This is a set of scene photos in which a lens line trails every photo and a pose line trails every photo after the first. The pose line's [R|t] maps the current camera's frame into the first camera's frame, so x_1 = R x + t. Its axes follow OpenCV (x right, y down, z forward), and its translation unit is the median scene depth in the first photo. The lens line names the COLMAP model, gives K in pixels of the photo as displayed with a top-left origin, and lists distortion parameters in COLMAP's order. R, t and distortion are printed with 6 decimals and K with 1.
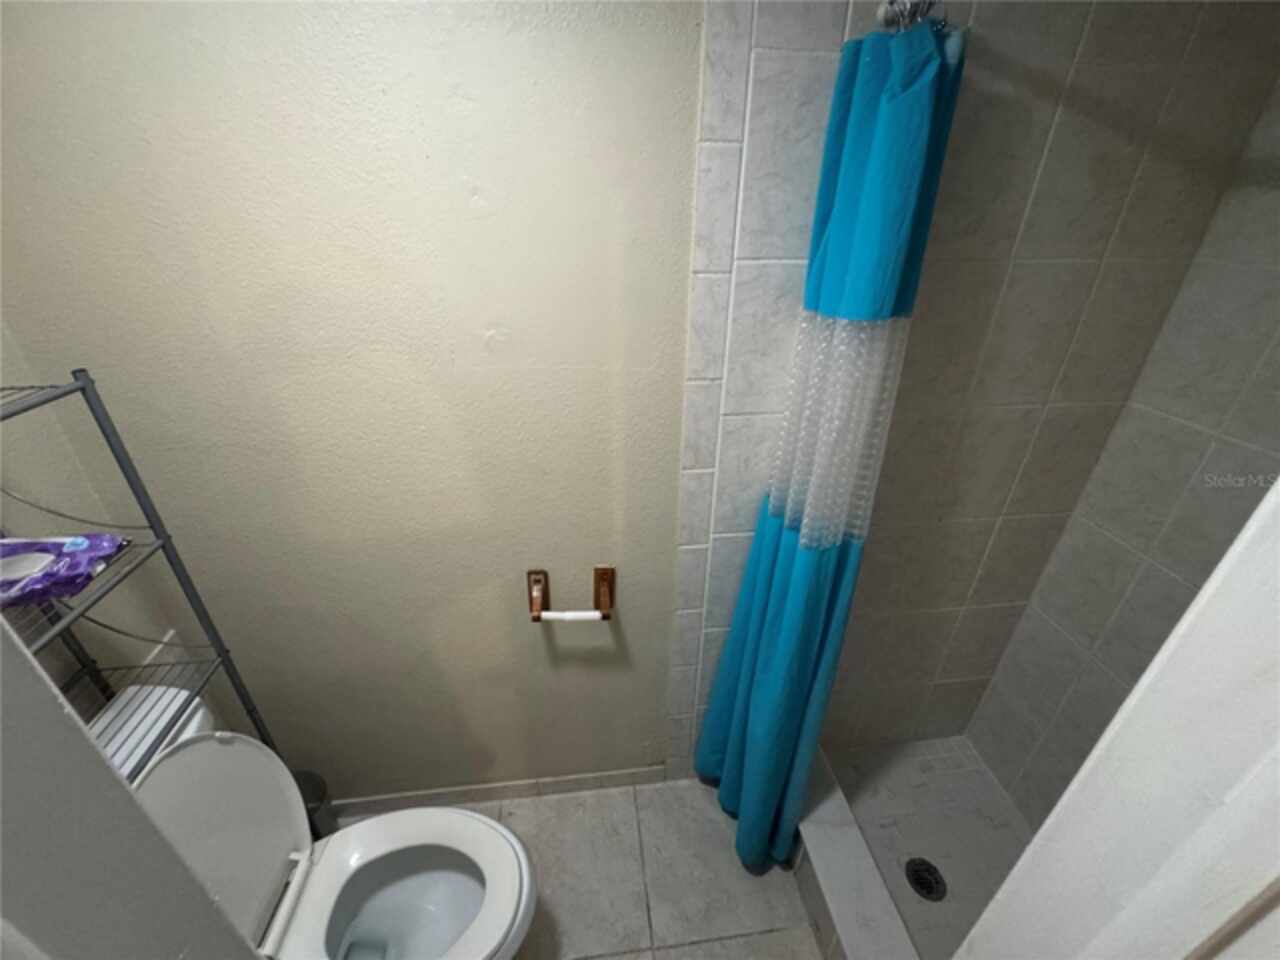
lens RADIAL K [[514.8, 0, 637.1], [0, 514.8, 478.9], [0, 0, 1]] dist [-0.005276, 0.001110]
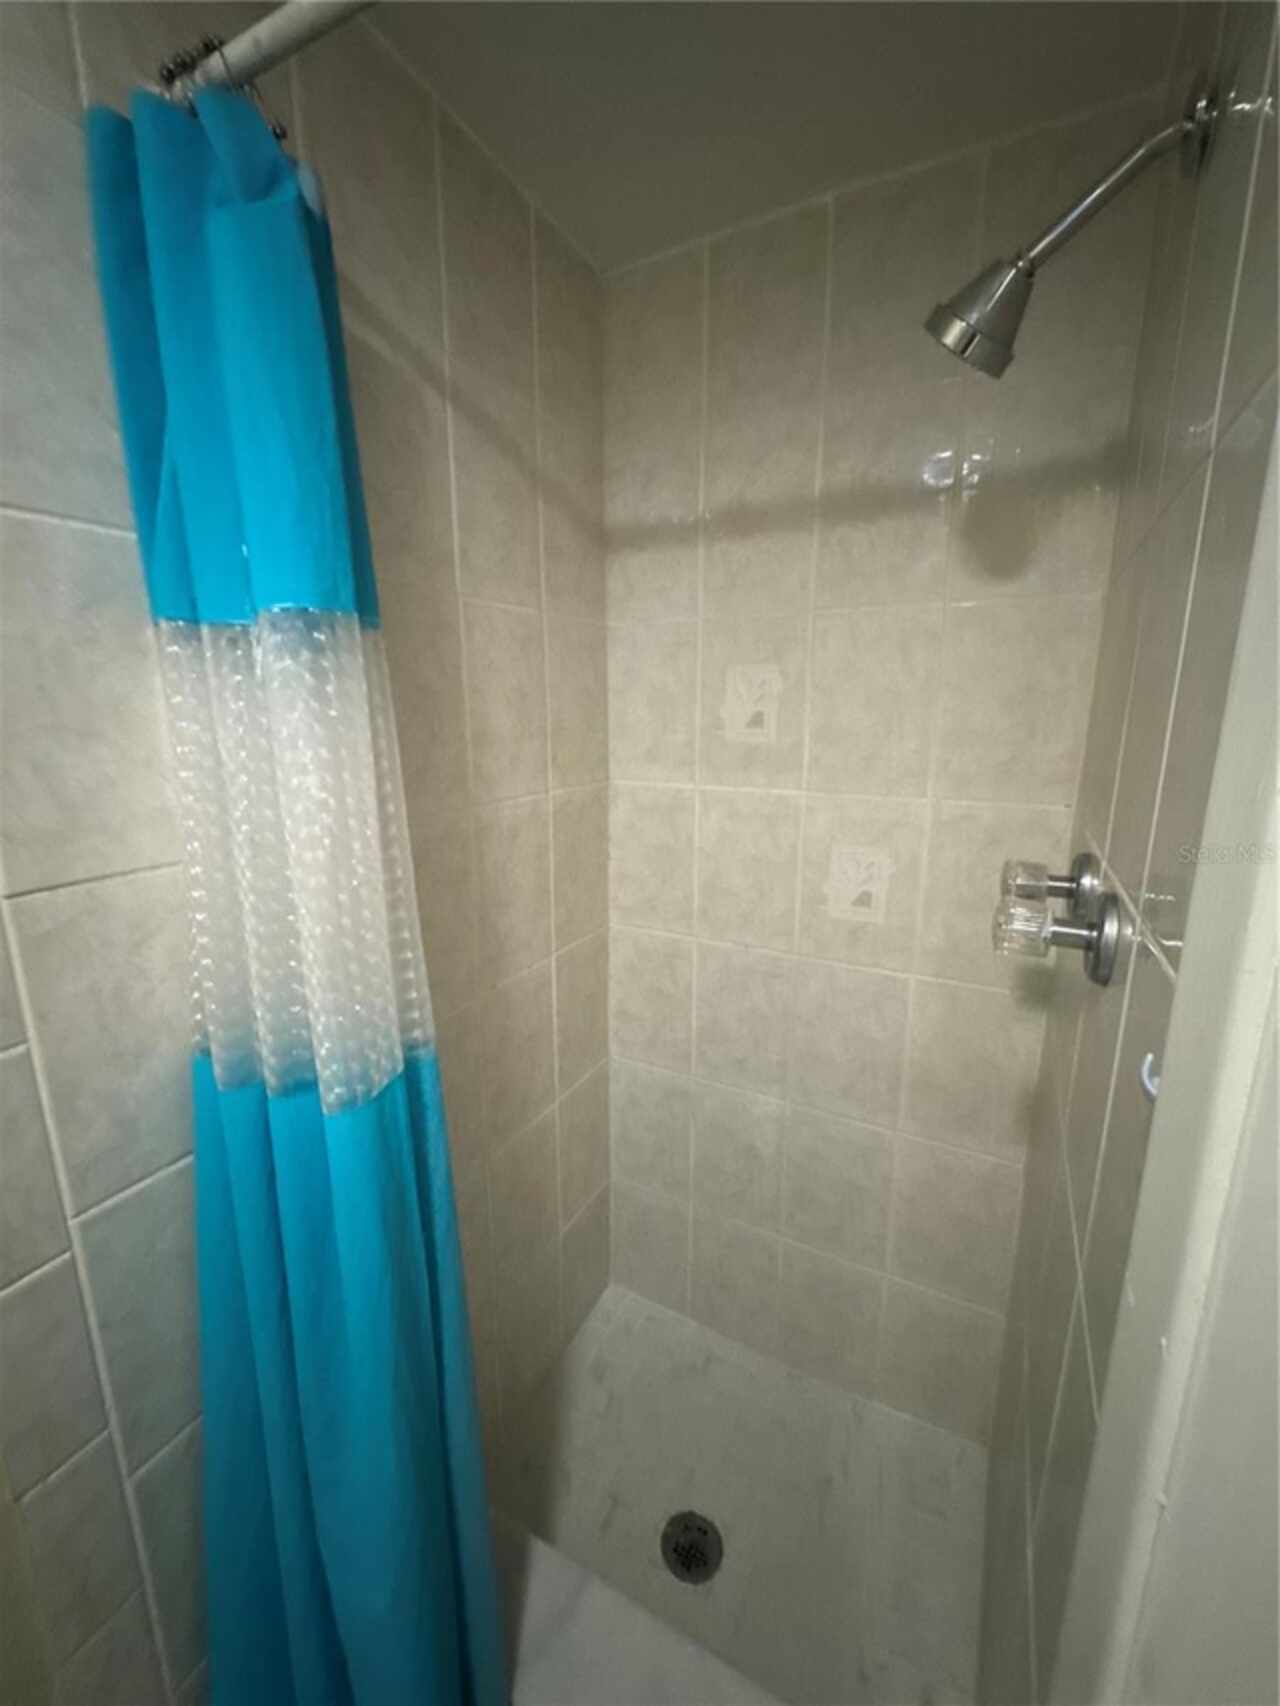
lens RADIAL K [[686.1, 0, 640.6], [0, 686.1, 846.7], [0, 0, 1]] dist [-0.005276, 0.001110]
pose [[0.568899, -0.179594, 0.802559, 0.033890], [0.391756, 0.917212, -0.072449, 0.066706], [-0.723105, 0.355623, 0.592158, 0.359624]]
